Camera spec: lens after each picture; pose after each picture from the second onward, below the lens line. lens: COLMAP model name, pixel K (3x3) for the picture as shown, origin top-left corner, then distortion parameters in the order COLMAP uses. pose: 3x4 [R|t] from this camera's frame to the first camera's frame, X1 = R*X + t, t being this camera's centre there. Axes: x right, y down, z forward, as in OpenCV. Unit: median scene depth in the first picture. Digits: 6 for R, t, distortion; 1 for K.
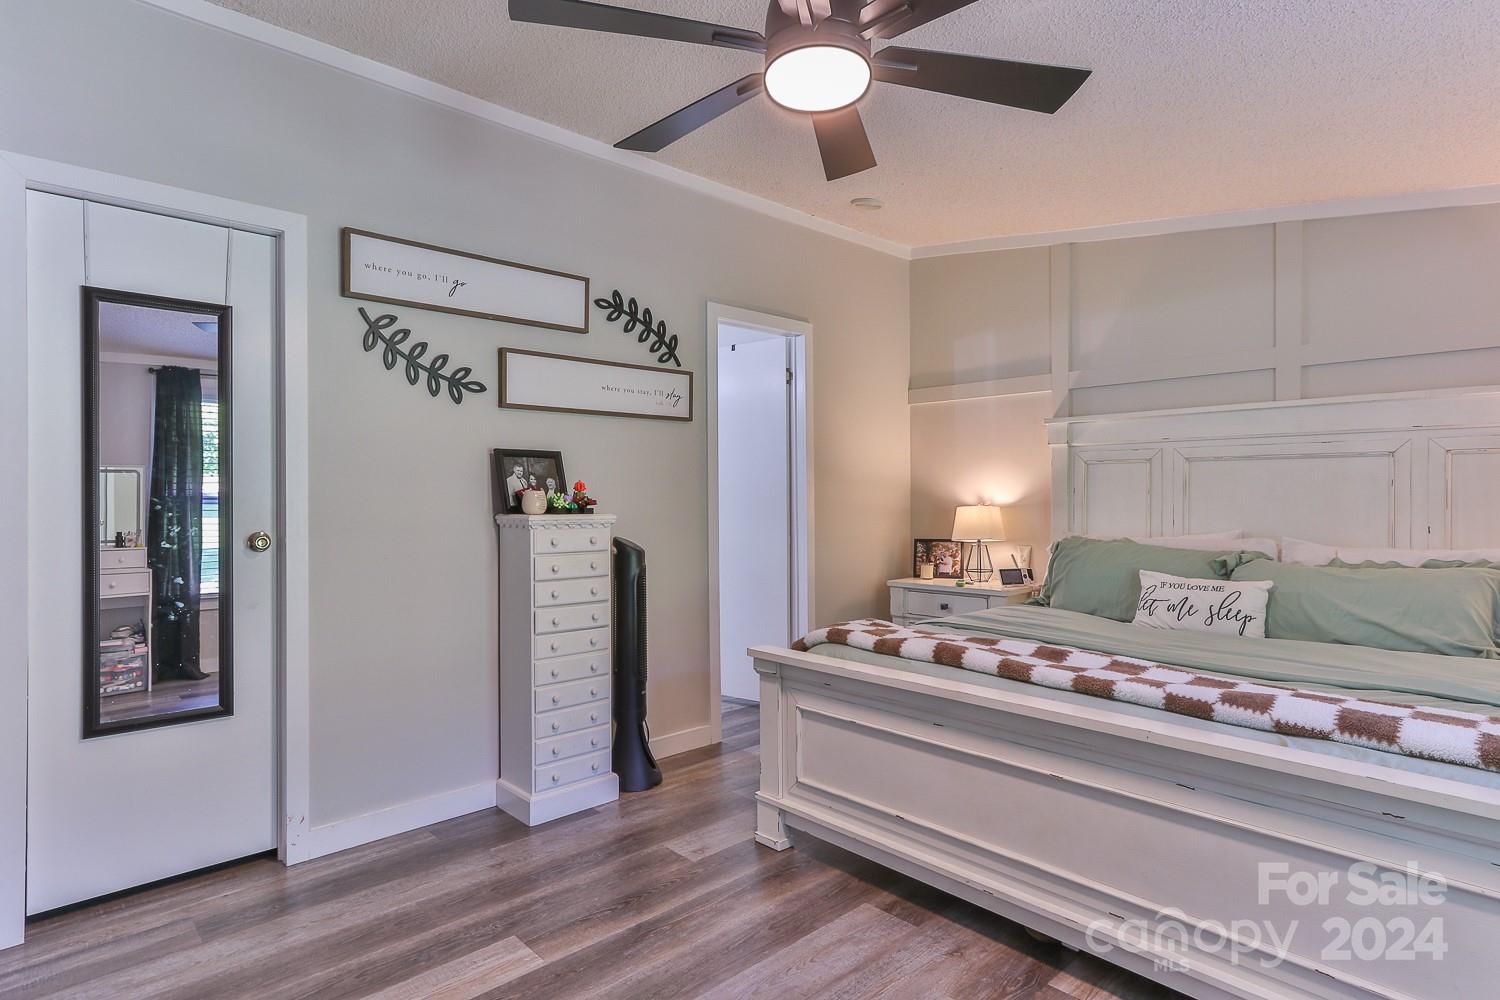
lens RADIAL K [[778.2, 0, 746.0], [0, 778.2, 500.1], [0, 0, 1]] dist [-0.004285, 0.009844]
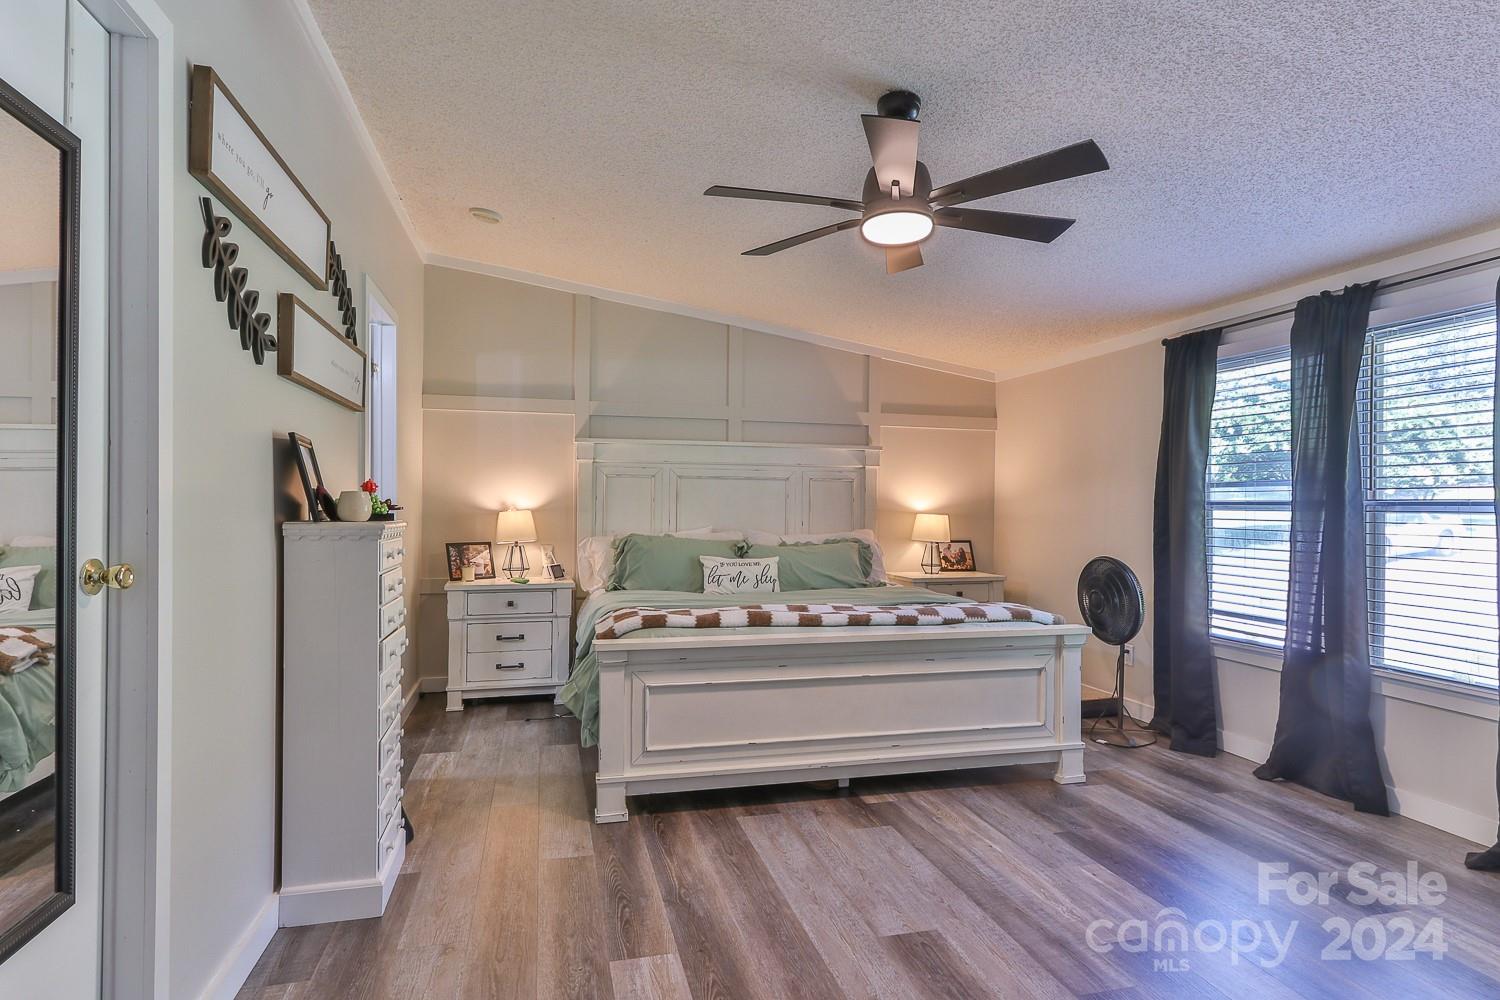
lens RADIAL K [[770.1, 0, 730.9], [0, 770.1, 504.8], [0, 0, 1]] dist [0.000785, 0.000264]
pose [[0.497191, 0.004723, 0.867628, -0.724913], [-0.004320, 0.999986, -0.002968, 0.001804], [-0.867630, -0.002272, 0.497204, 0.280736]]
